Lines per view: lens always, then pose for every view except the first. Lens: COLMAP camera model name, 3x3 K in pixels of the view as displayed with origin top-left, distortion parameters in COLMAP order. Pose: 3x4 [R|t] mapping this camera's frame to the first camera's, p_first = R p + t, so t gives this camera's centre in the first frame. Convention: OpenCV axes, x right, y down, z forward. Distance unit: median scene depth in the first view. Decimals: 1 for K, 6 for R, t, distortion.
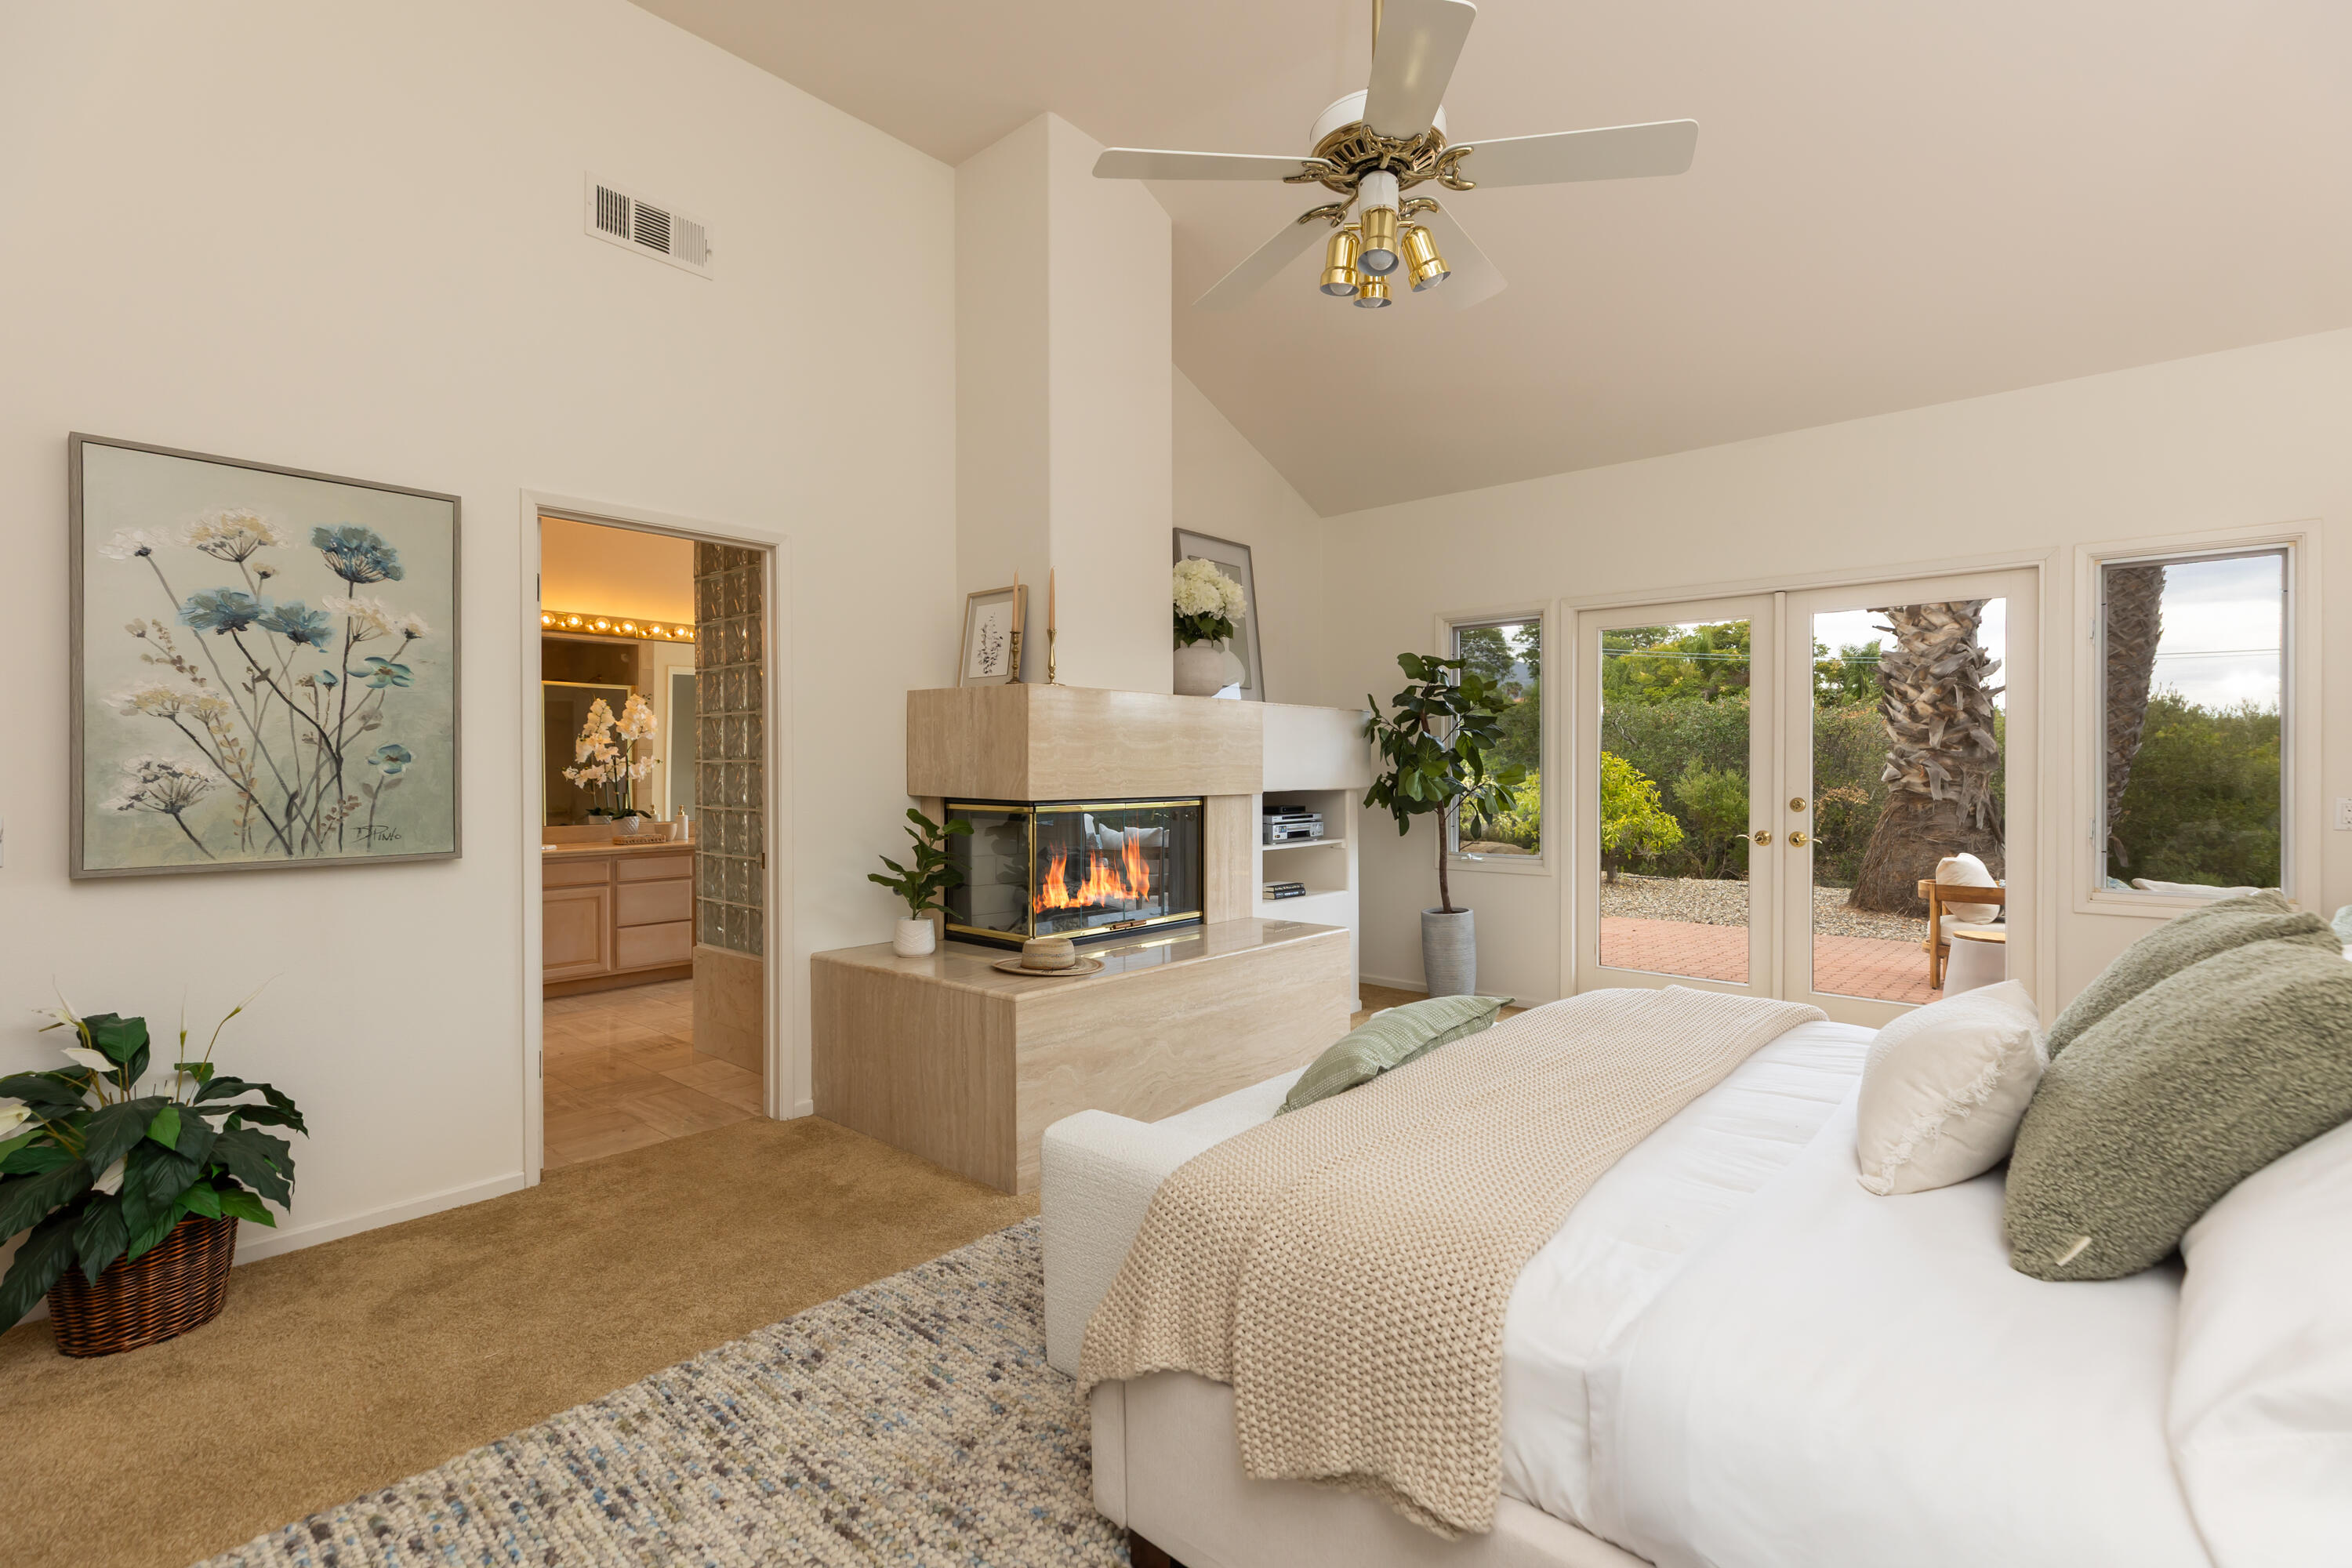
lens RADIAL K [[1067.1, 0, 1161.3], [0, 1067.1, 784.4], [0, 0, 1]] dist [-0.003385, 0.000218]
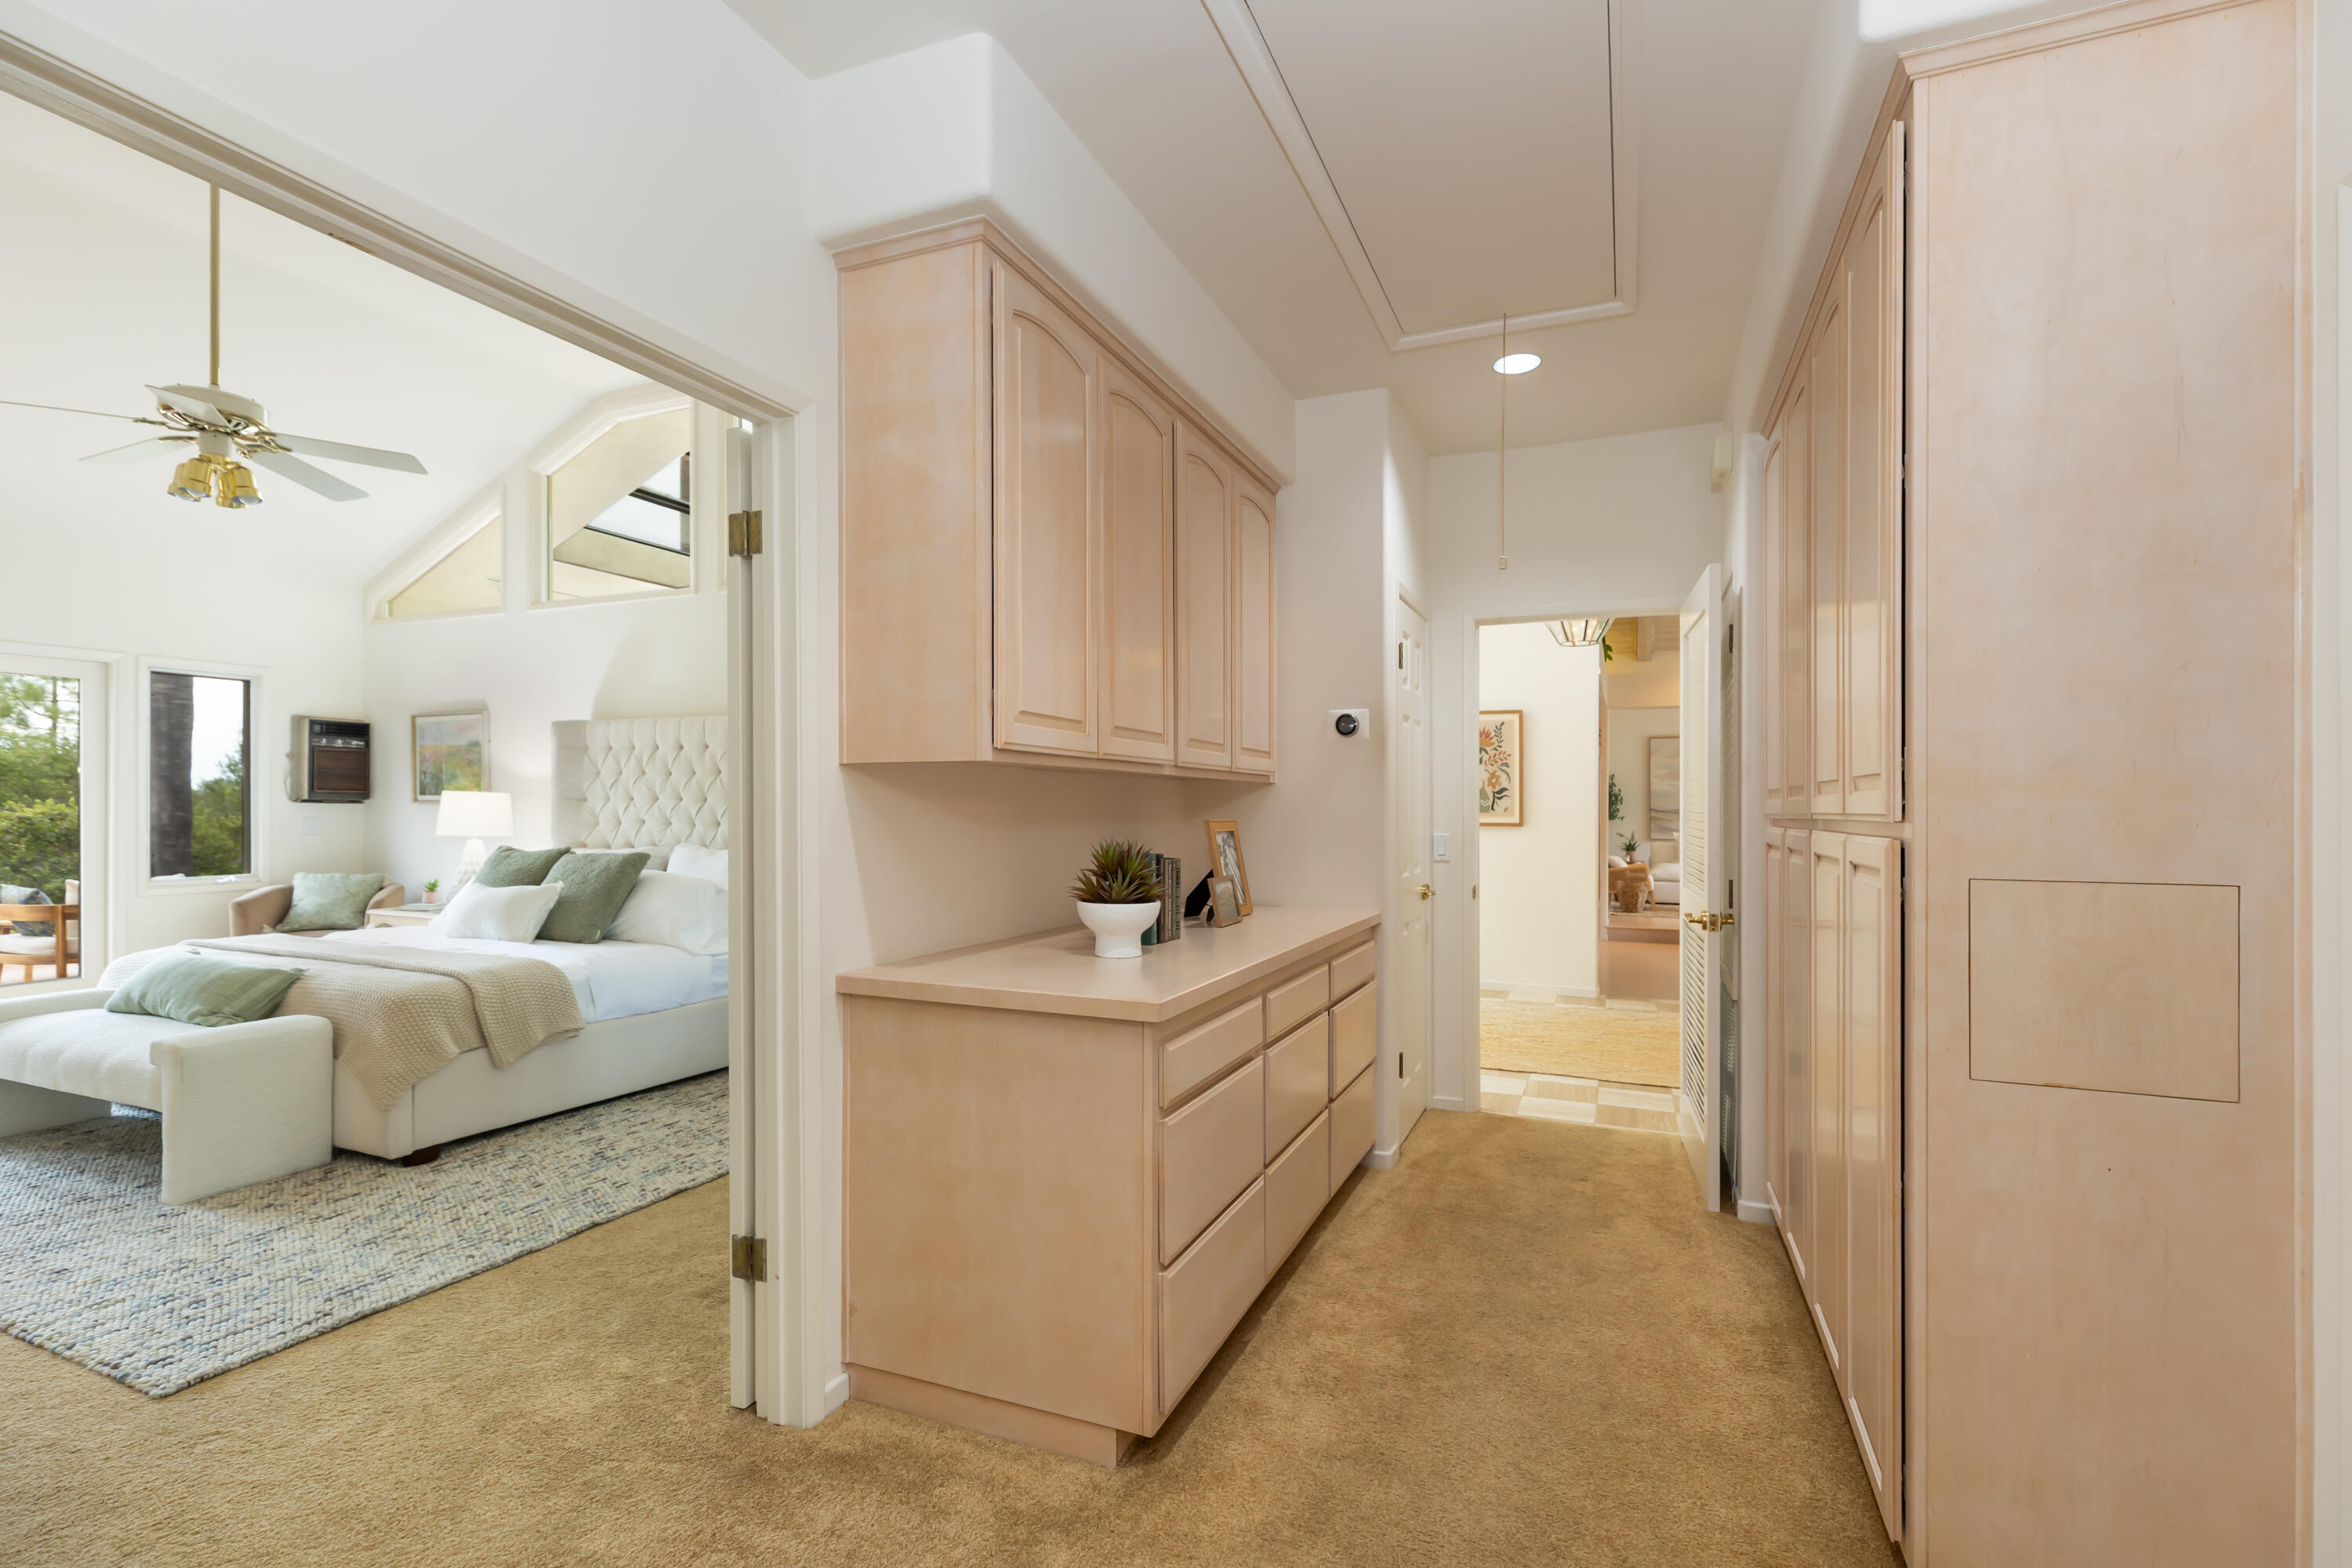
lens RADIAL K [[1067.1, 0, 1195.8], [0, 1067.1, 799.5], [0, 0, 1]] dist [-0.003385, 0.000218]
pose [[-0.334106, 0.009872, 0.942484, -1.988634], [0.006744, 0.999945, -0.008083, 0.001241], [-0.942511, 0.003655, -0.334154, 0.156822]]
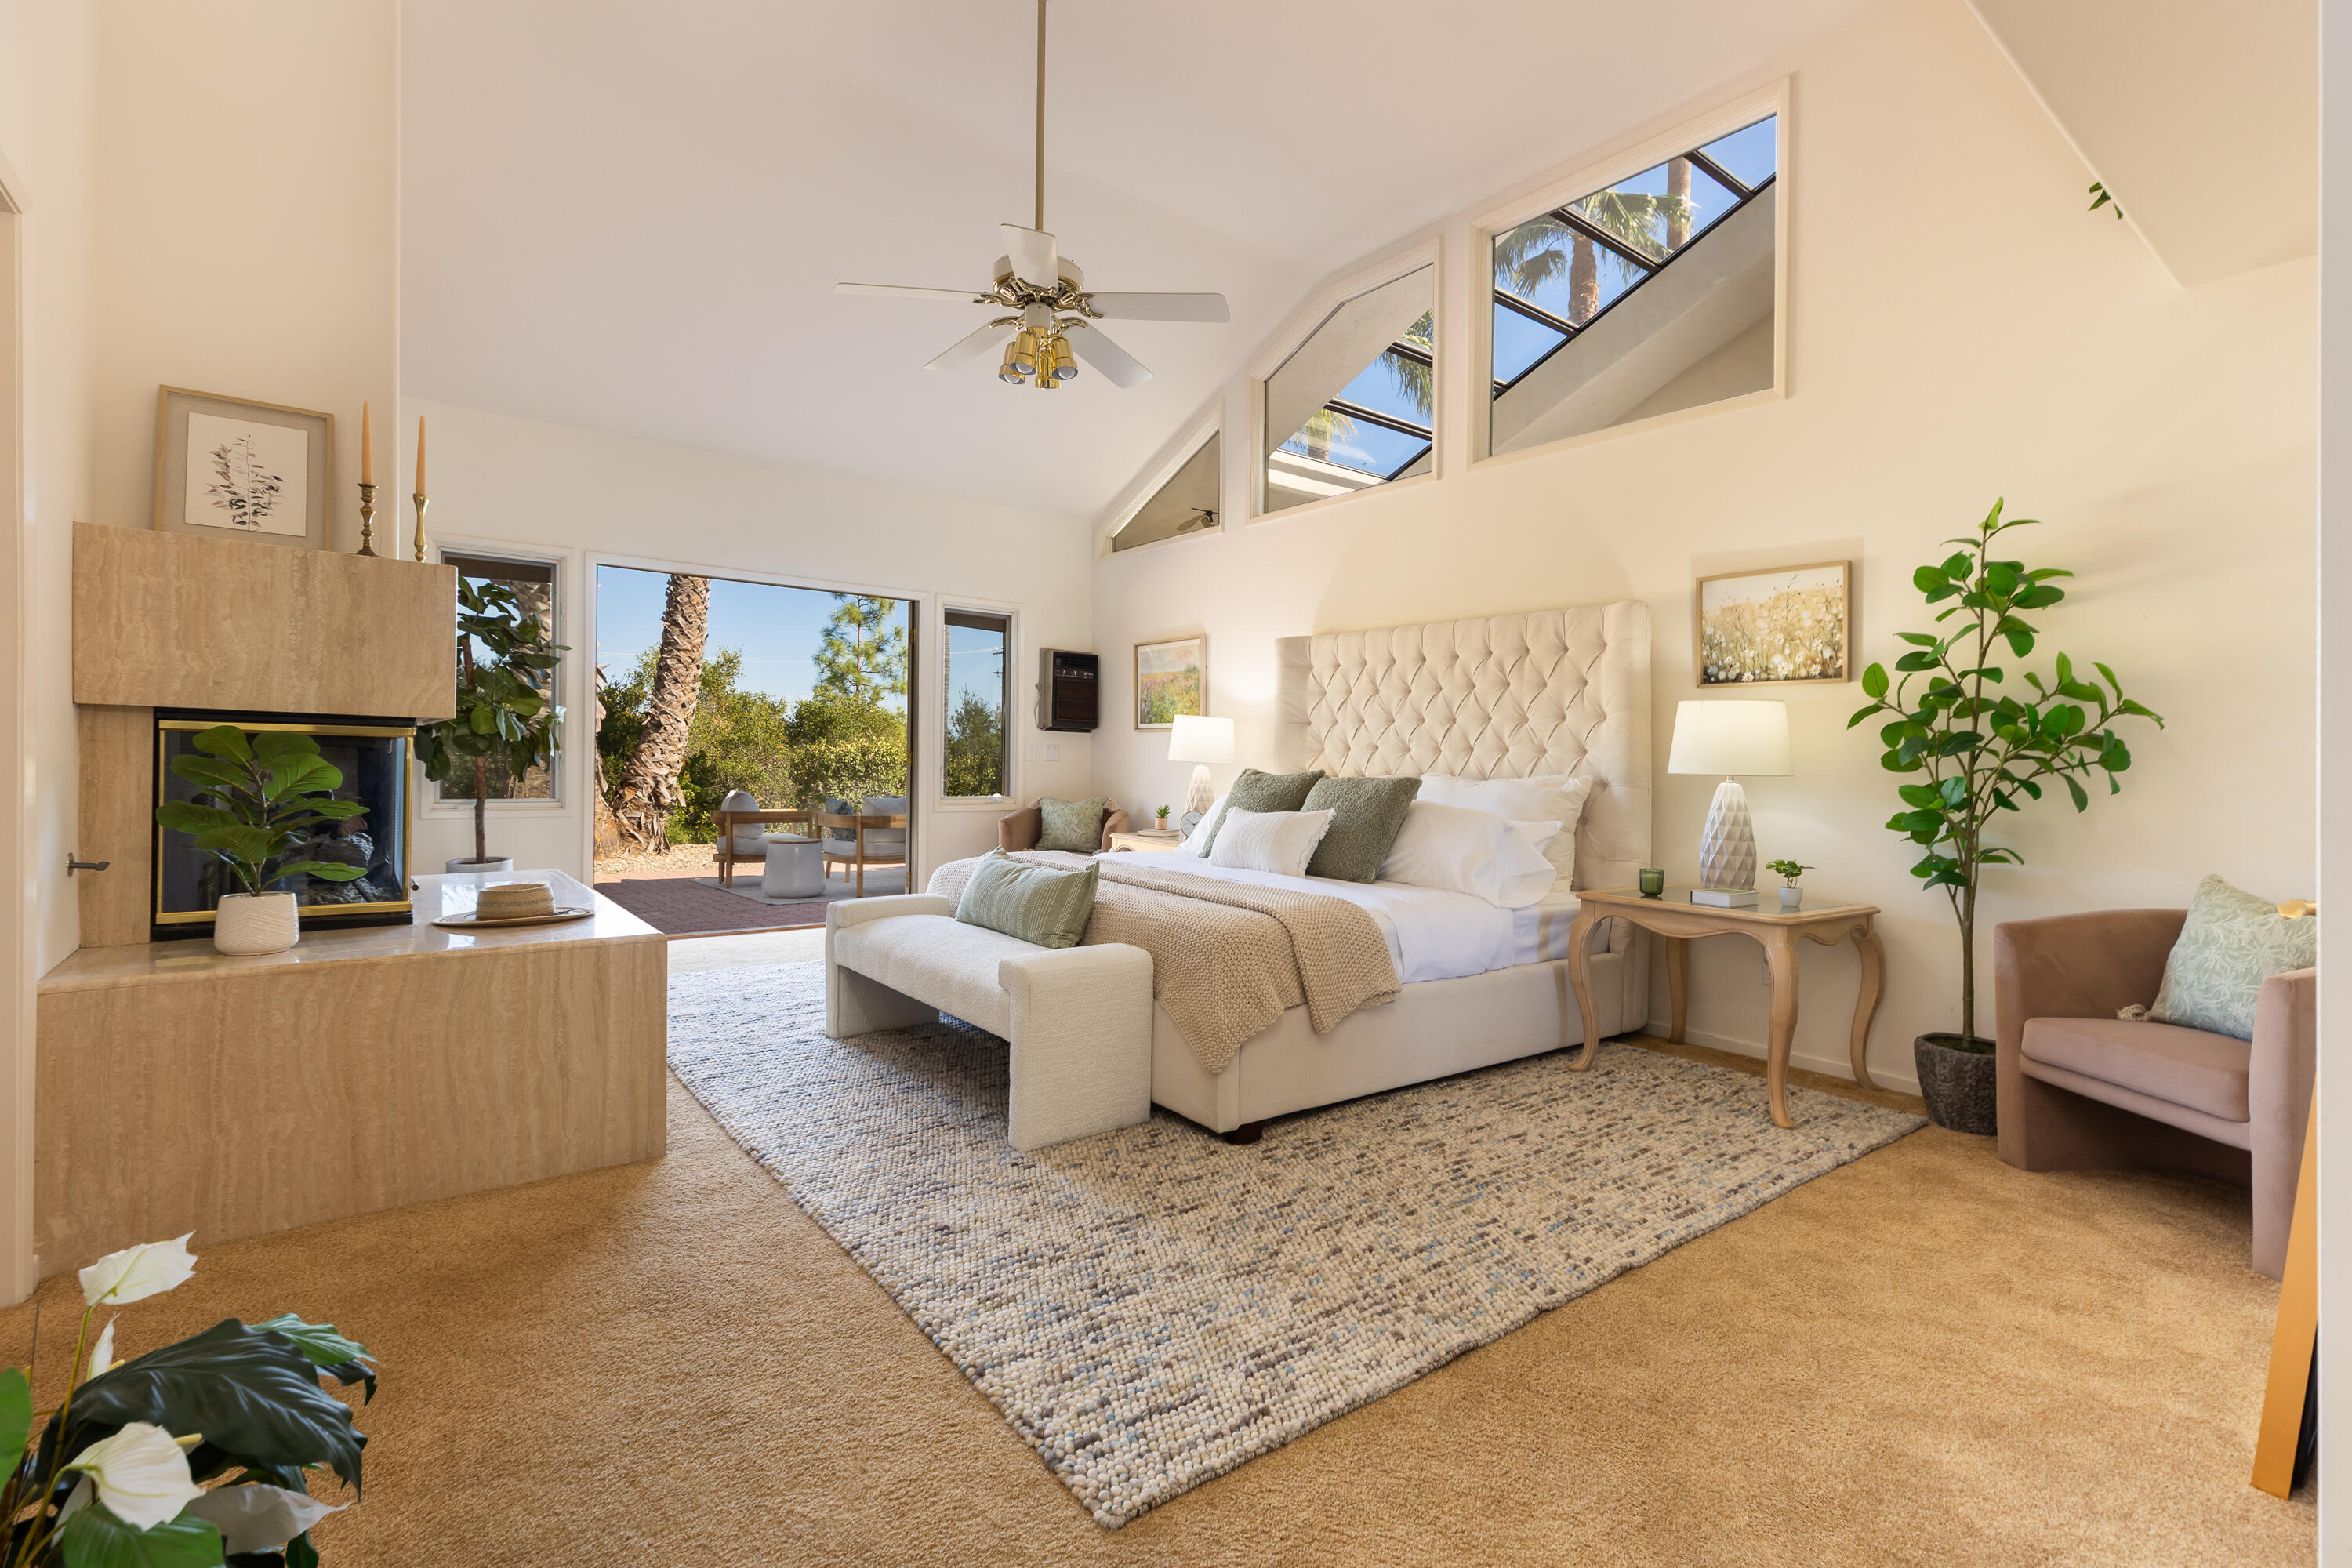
lens RADIAL K [[1067.1, 0, 1179.9], [0, 1067.1, 767.0], [0, 0, 1]] dist [-0.003385, 0.000218]
pose [[0.176464, 0.001680, 0.984306, -1.351602], [-0.010642, 0.999943, 0.000201, 0.075397], [-0.984250, -0.010510, 0.176472, 0.593661]]
